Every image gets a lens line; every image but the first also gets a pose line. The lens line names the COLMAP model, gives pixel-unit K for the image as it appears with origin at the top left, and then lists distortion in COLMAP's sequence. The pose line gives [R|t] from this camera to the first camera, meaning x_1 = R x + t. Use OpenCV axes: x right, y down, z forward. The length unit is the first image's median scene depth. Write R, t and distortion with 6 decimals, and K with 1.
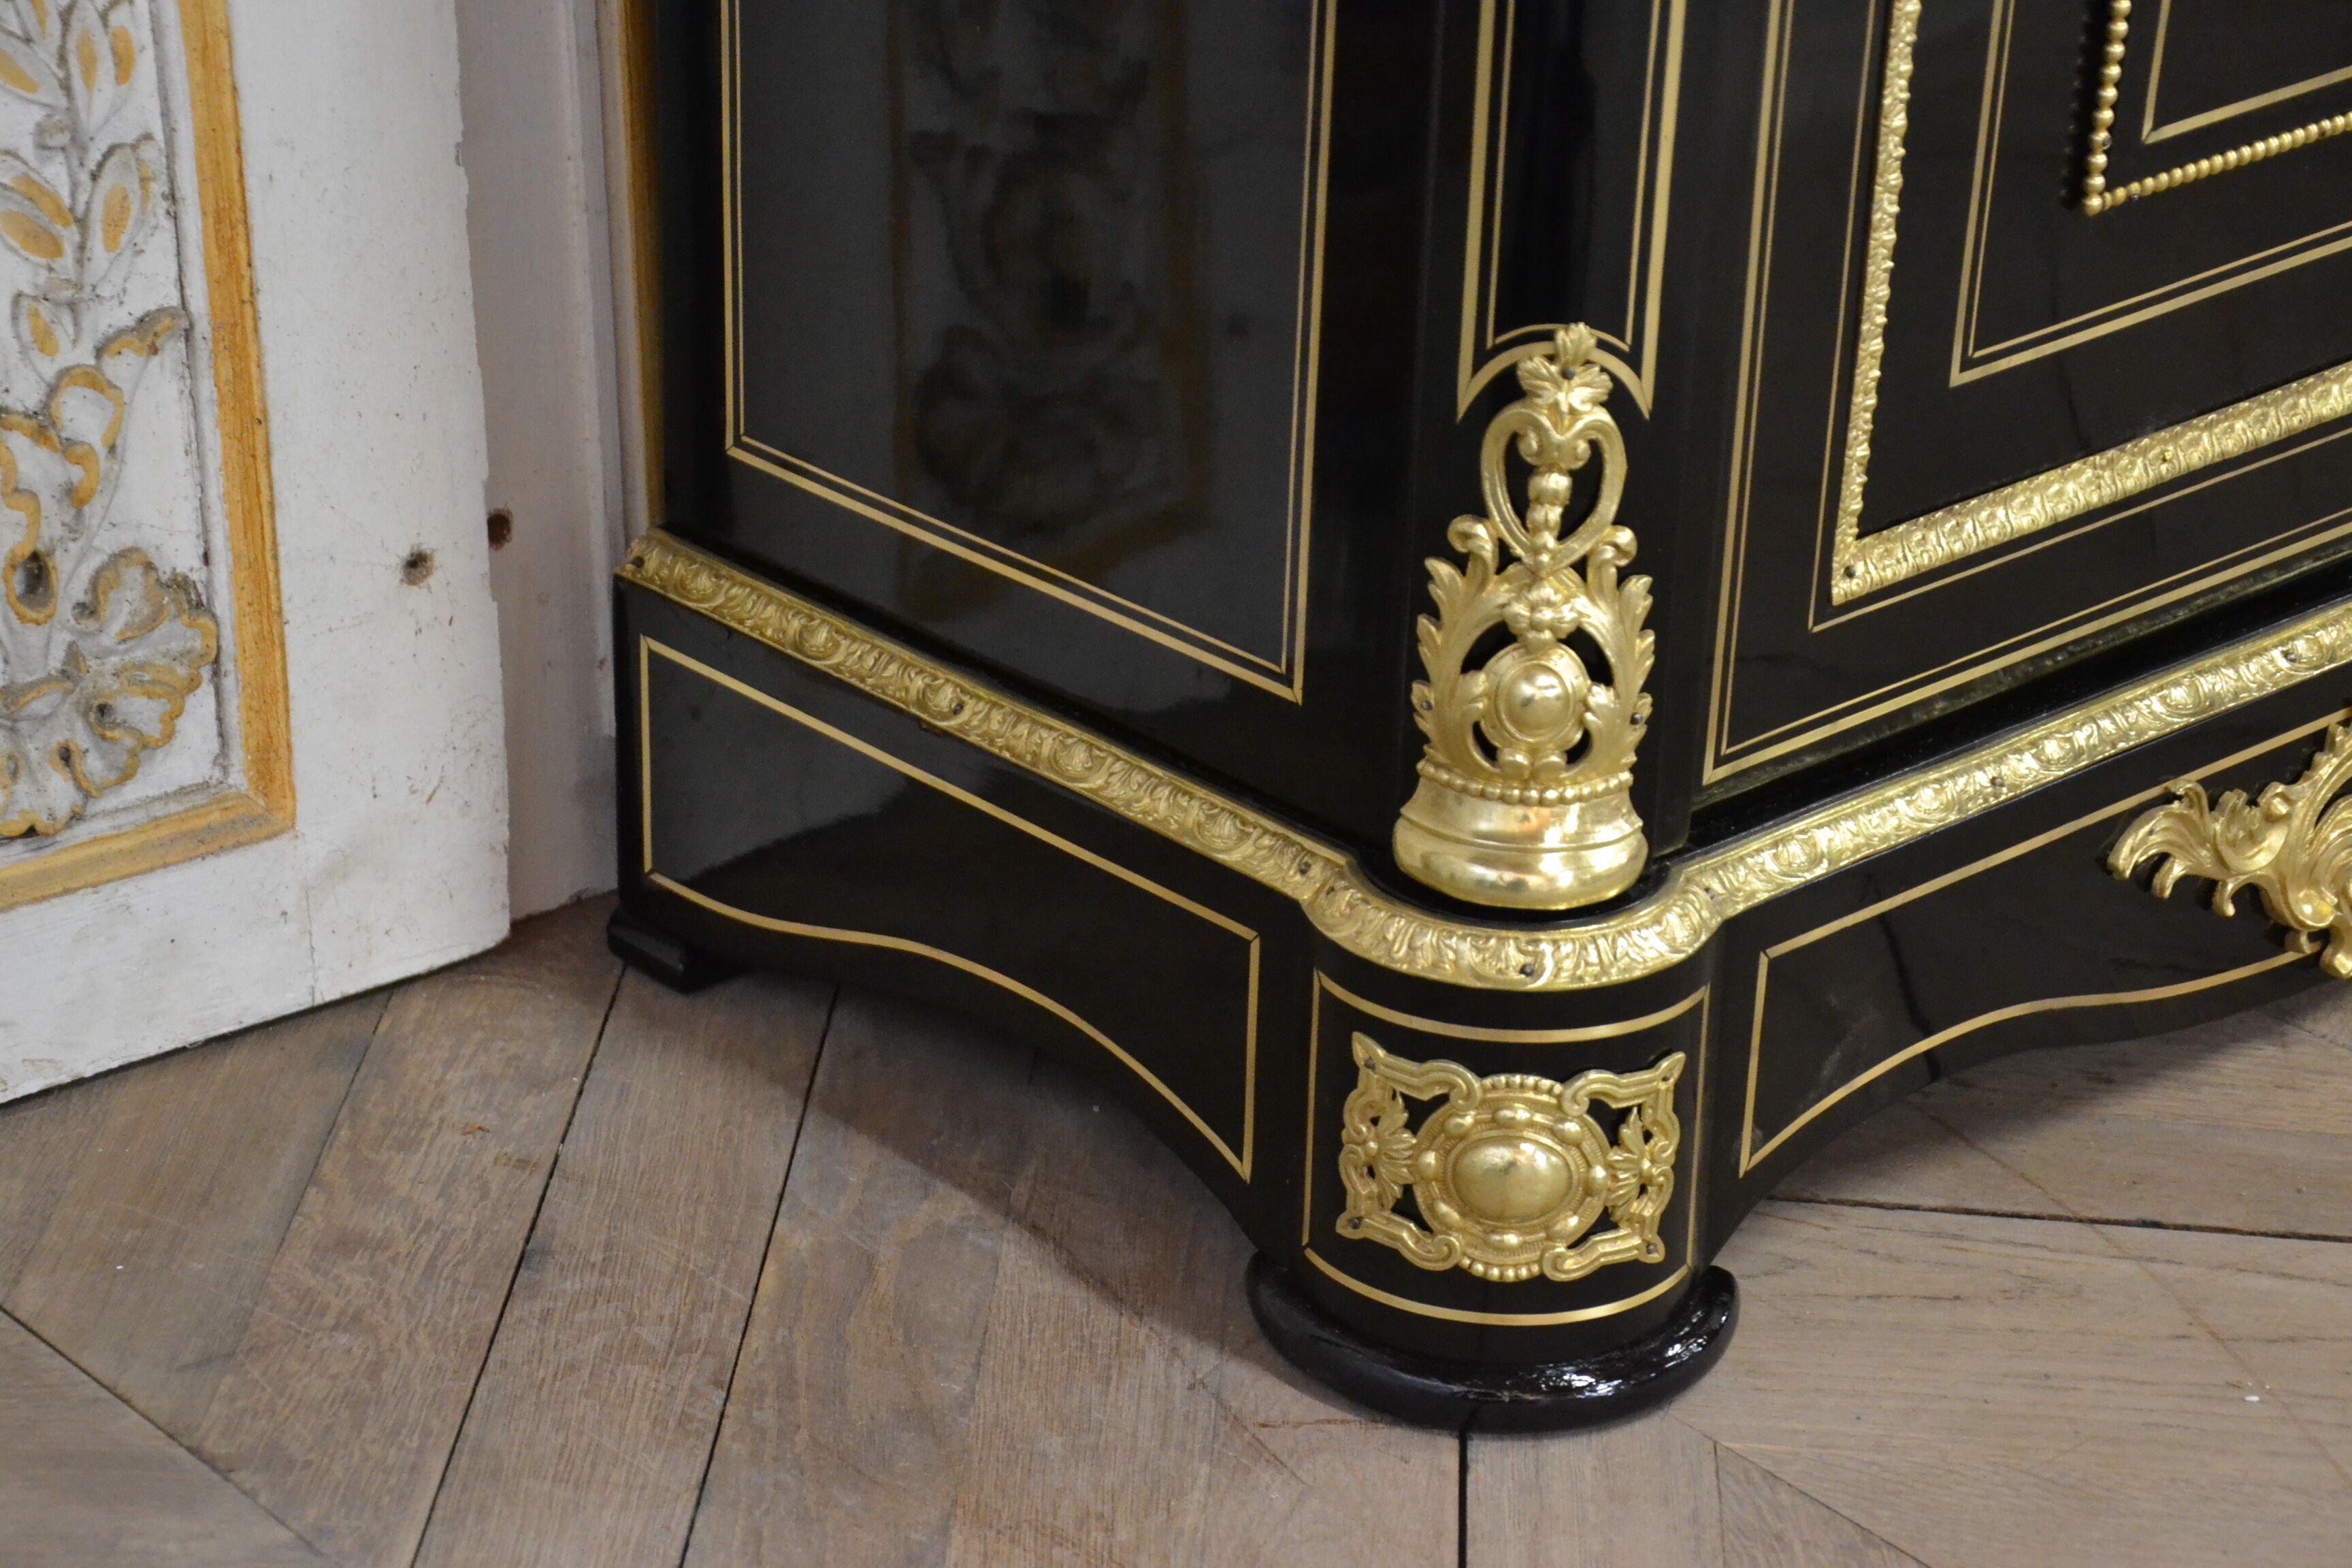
lens RADIAL K [[5256.7, 0, 1154.4], [0, 5256.7, 869.7], [0, 0, 1]] dist [0.444593, 0.000000]
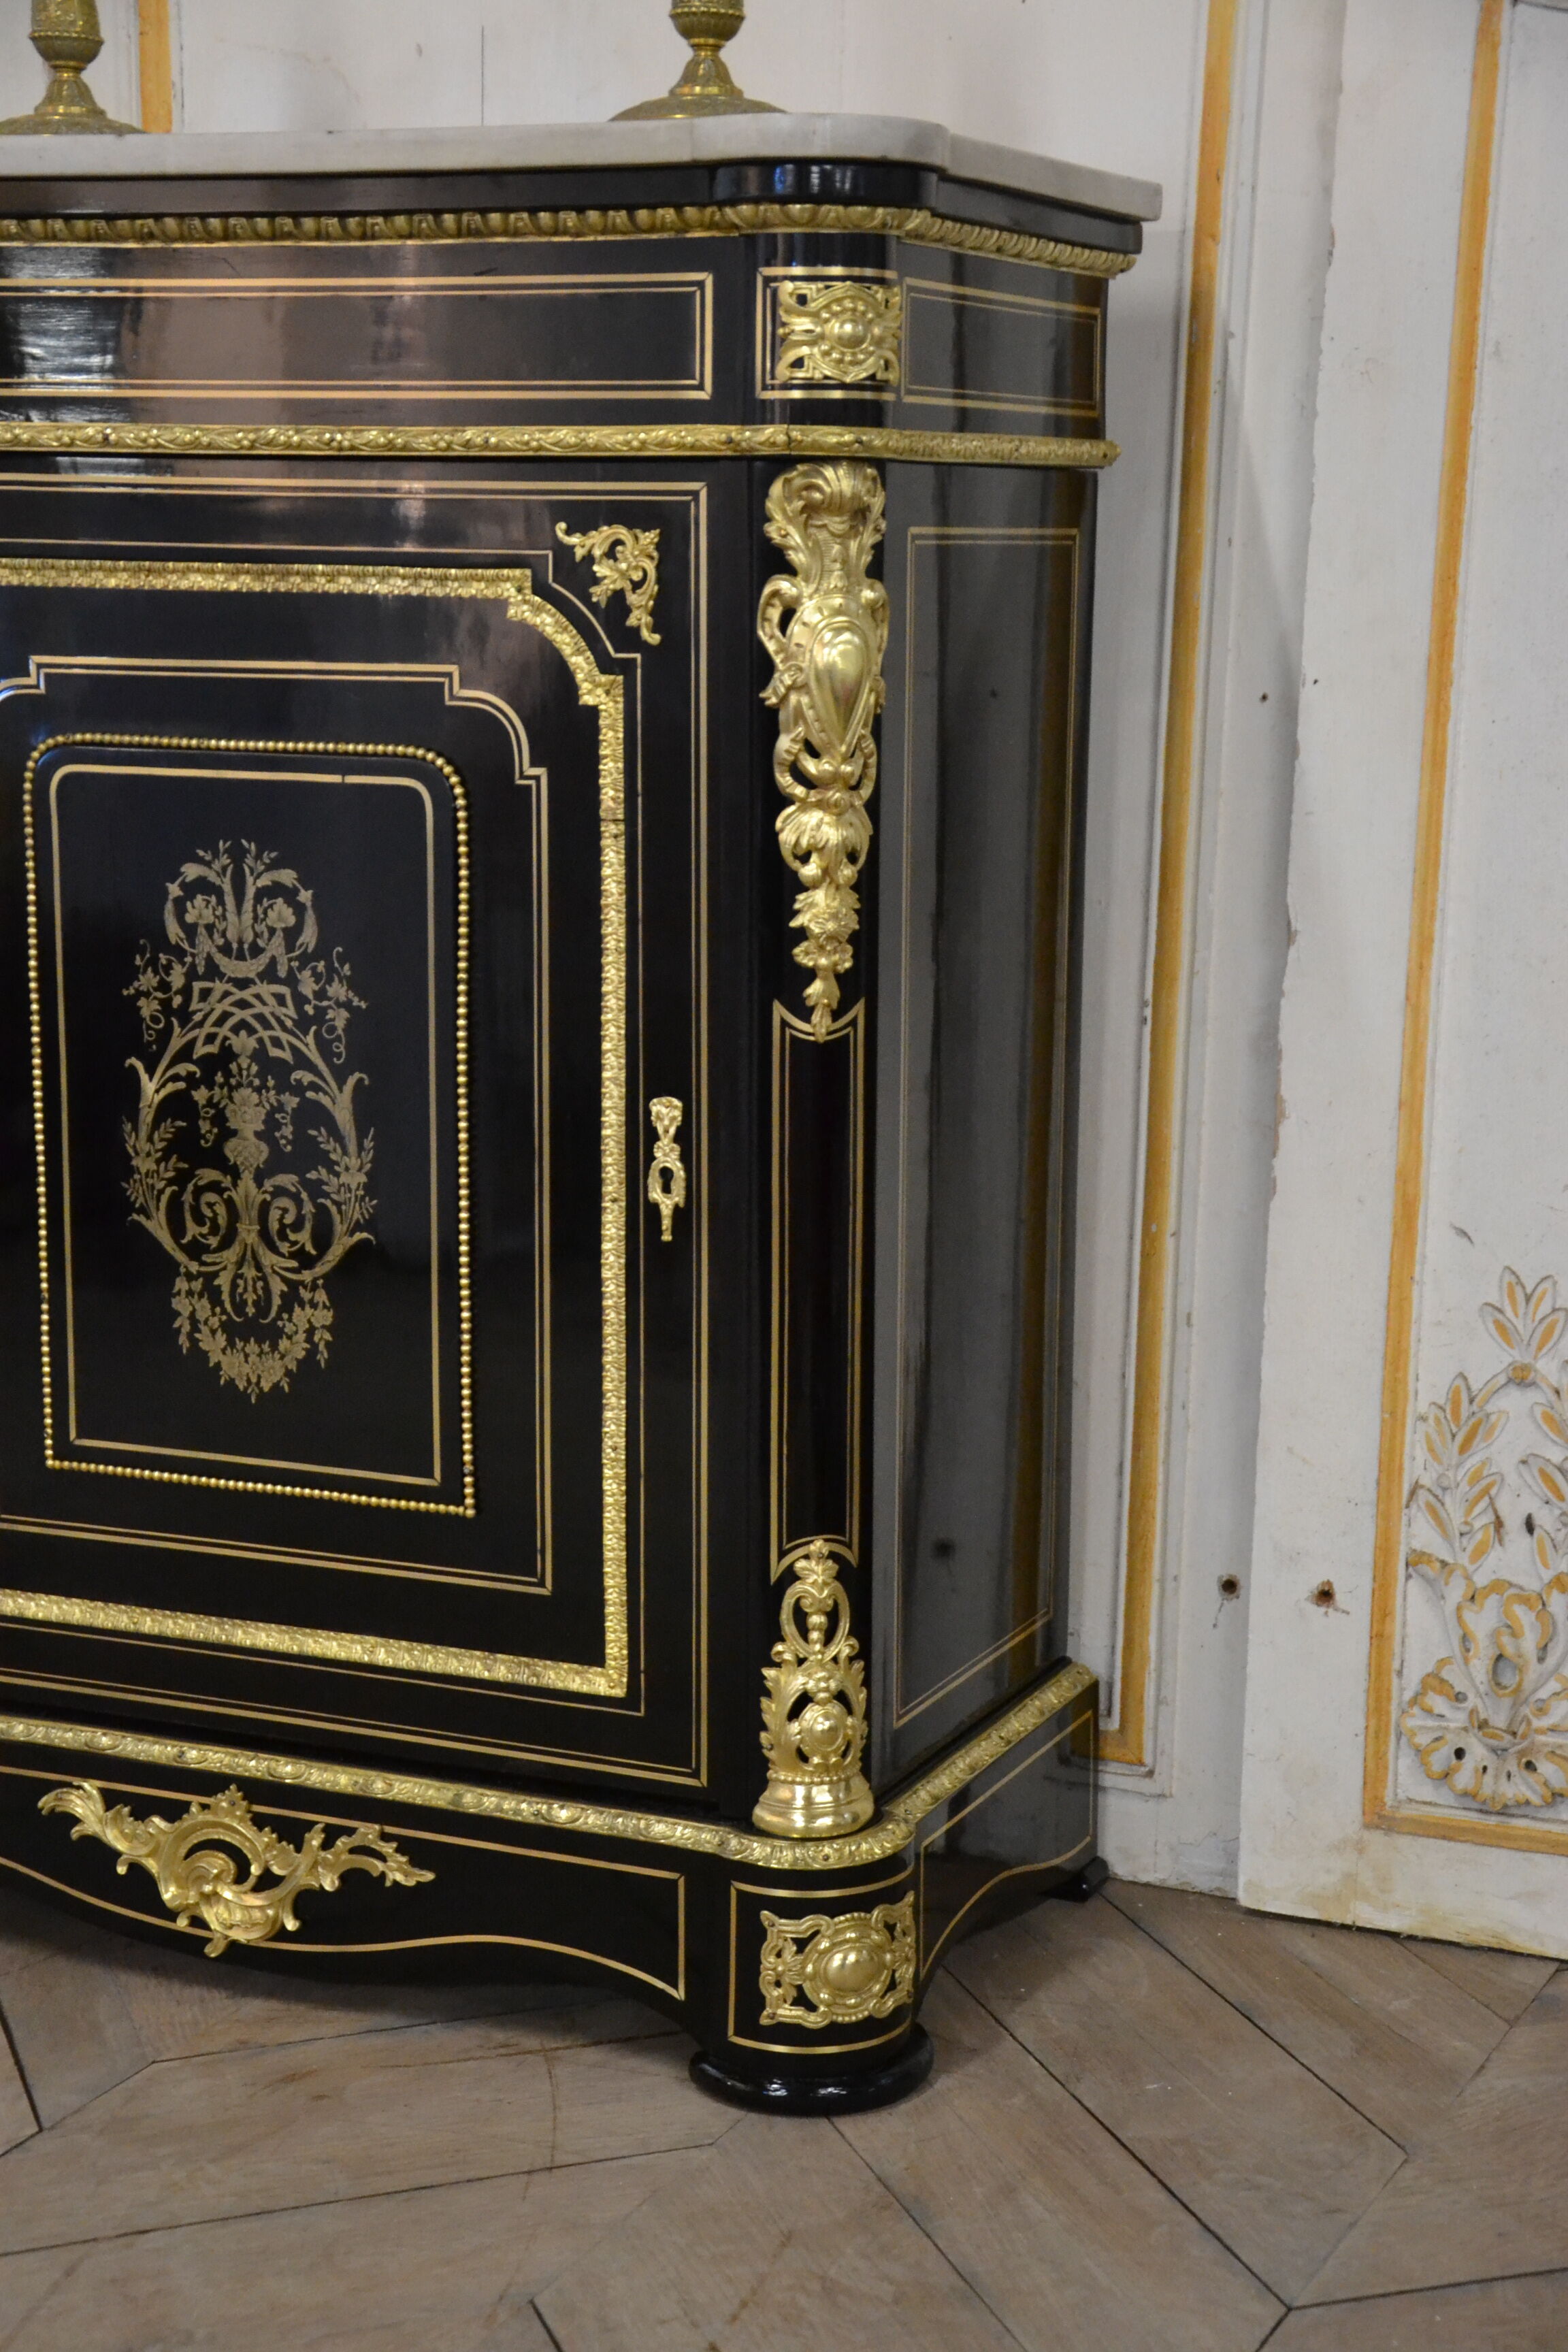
lens RADIAL K [[3844.0, 0, 773.8], [0, 3844.0, 1265.2], [0, 0, 1]] dist [0.226682, 0.000000]
pose [[0.375409, 0.144444, -0.915535, 1.643217], [-0.385762, 0.922512, -0.012635, -0.283946], [0.842767, 0.357921, 0.402041, 0.603615]]
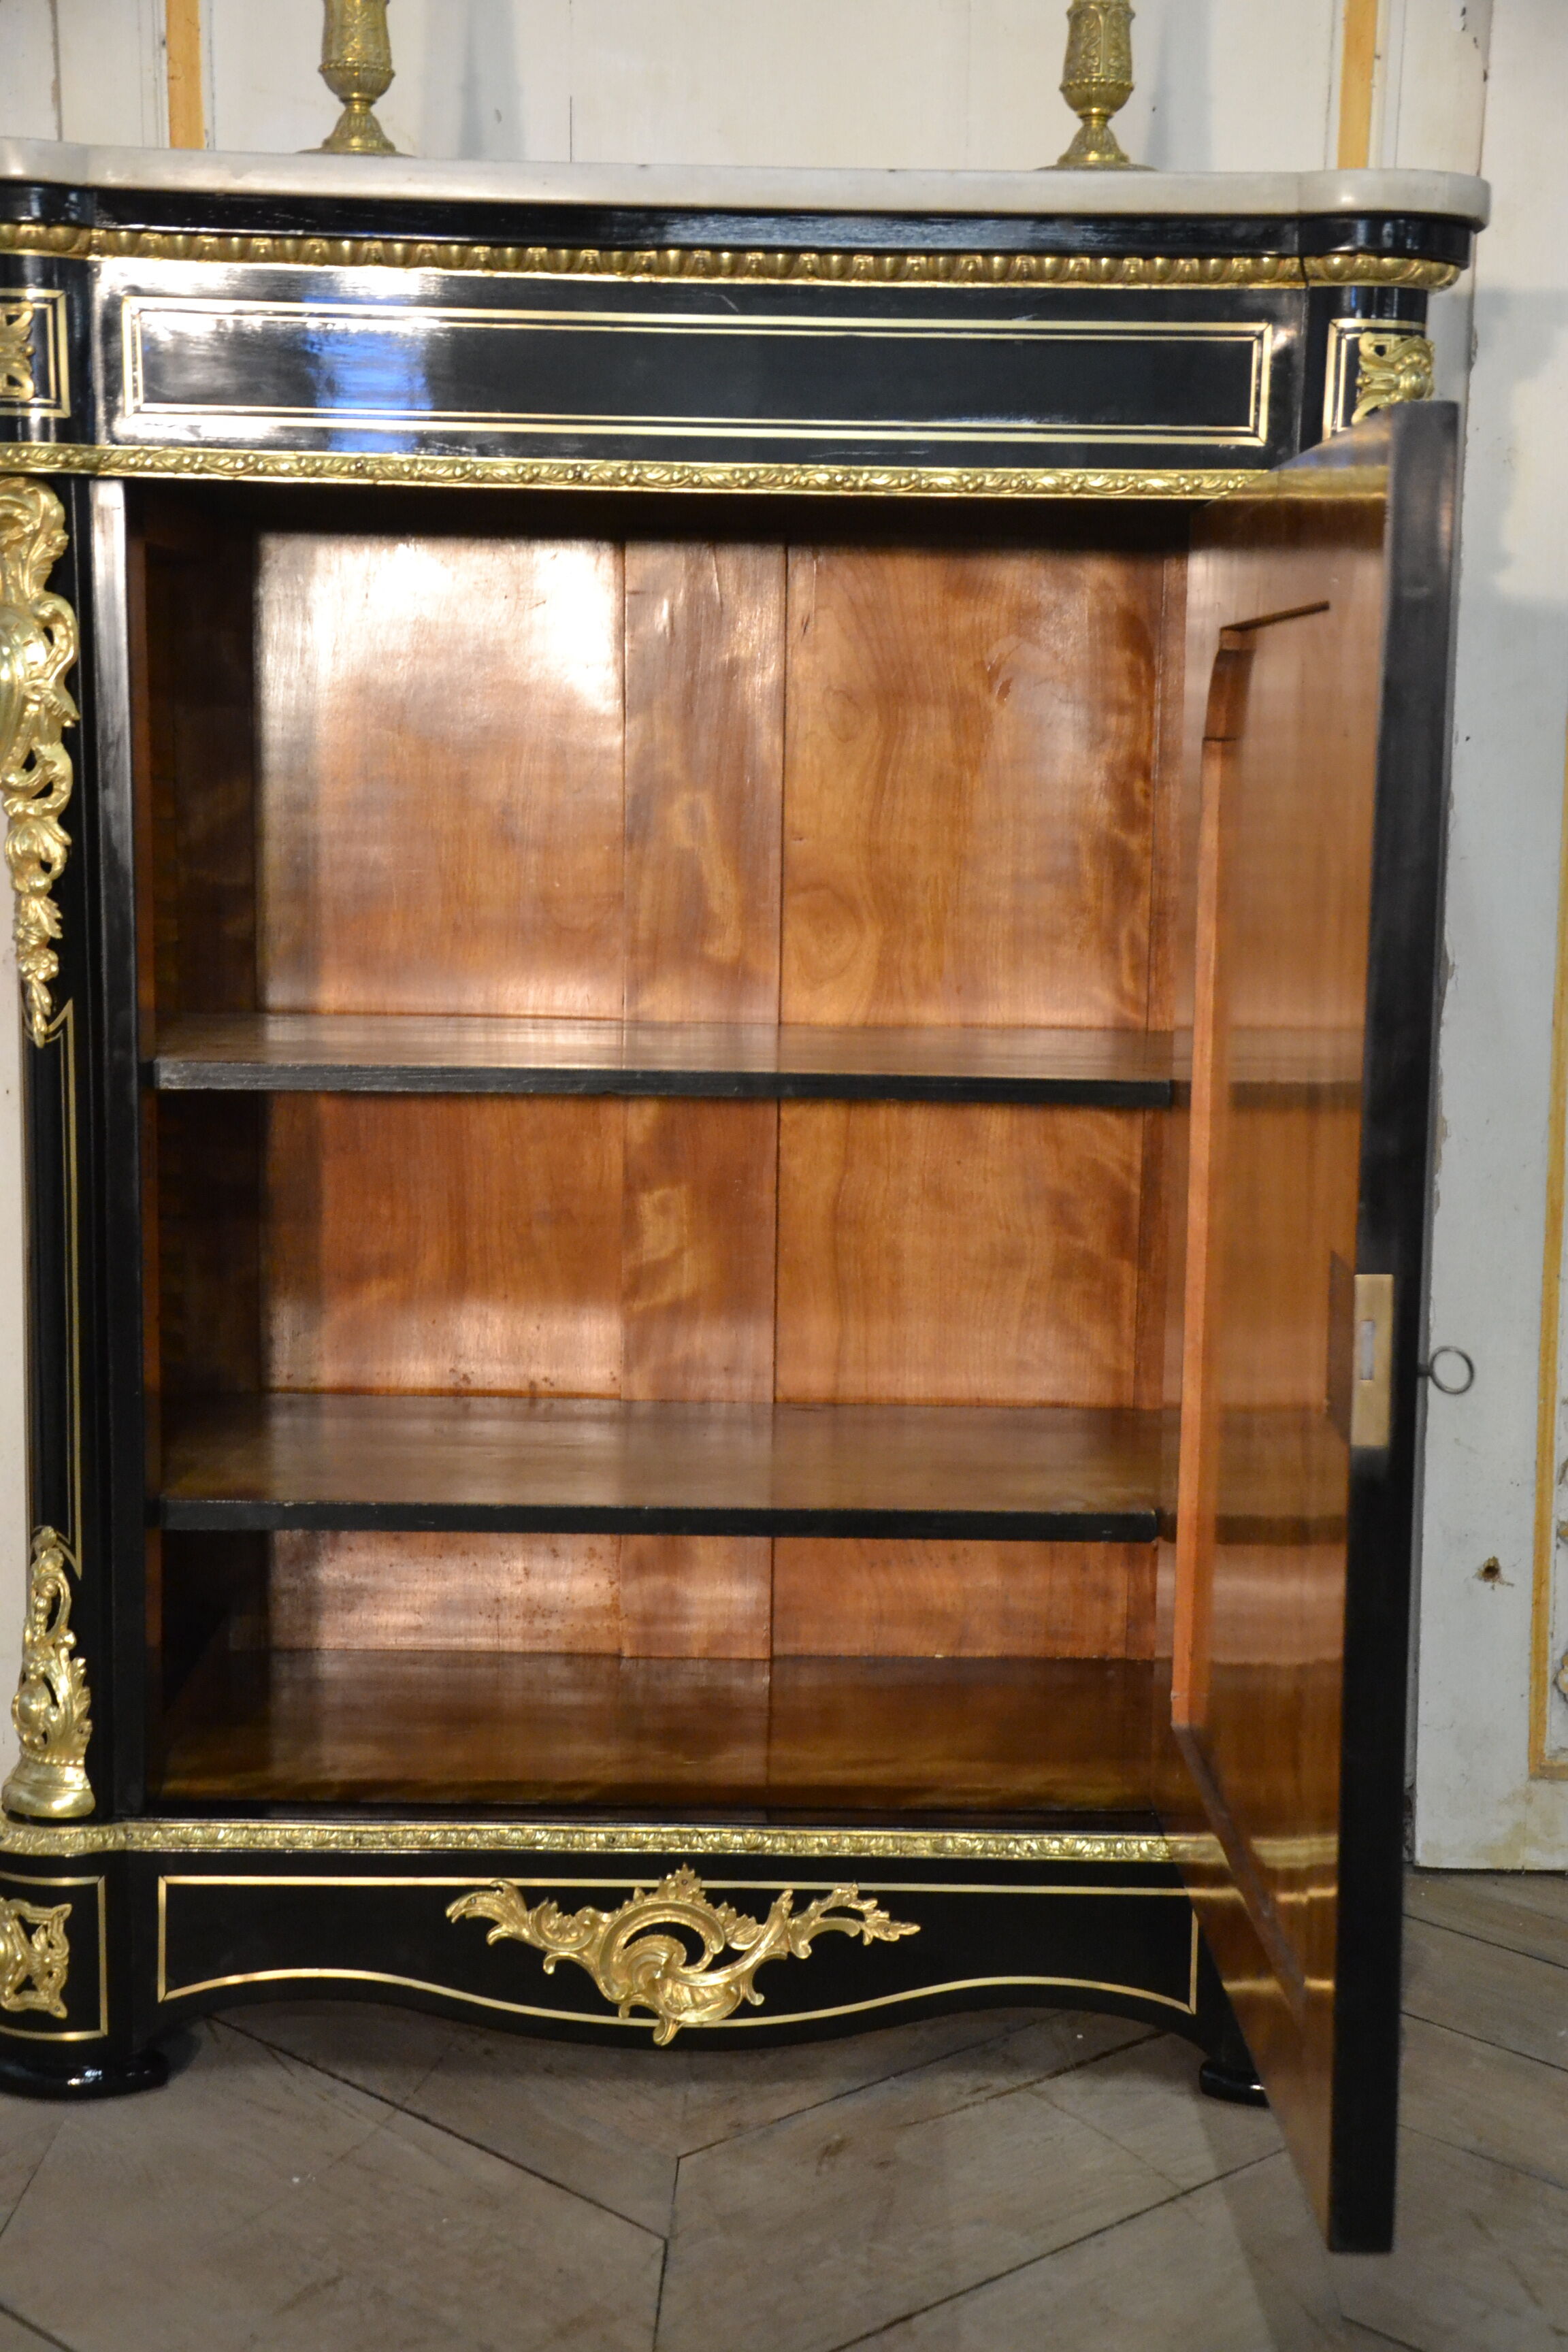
lens RADIAL K [[3471.3, 0, 788.3], [0, 3471.3, 1262.0], [0, 0, 1]] dist [0.183833, 0.000000]
pose [[0.734608, 0.086152, -0.673000, 1.122734], [-0.280799, 0.941576, -0.185971, -0.022248], [0.617659, 0.325594, 0.715881, 0.125979]]
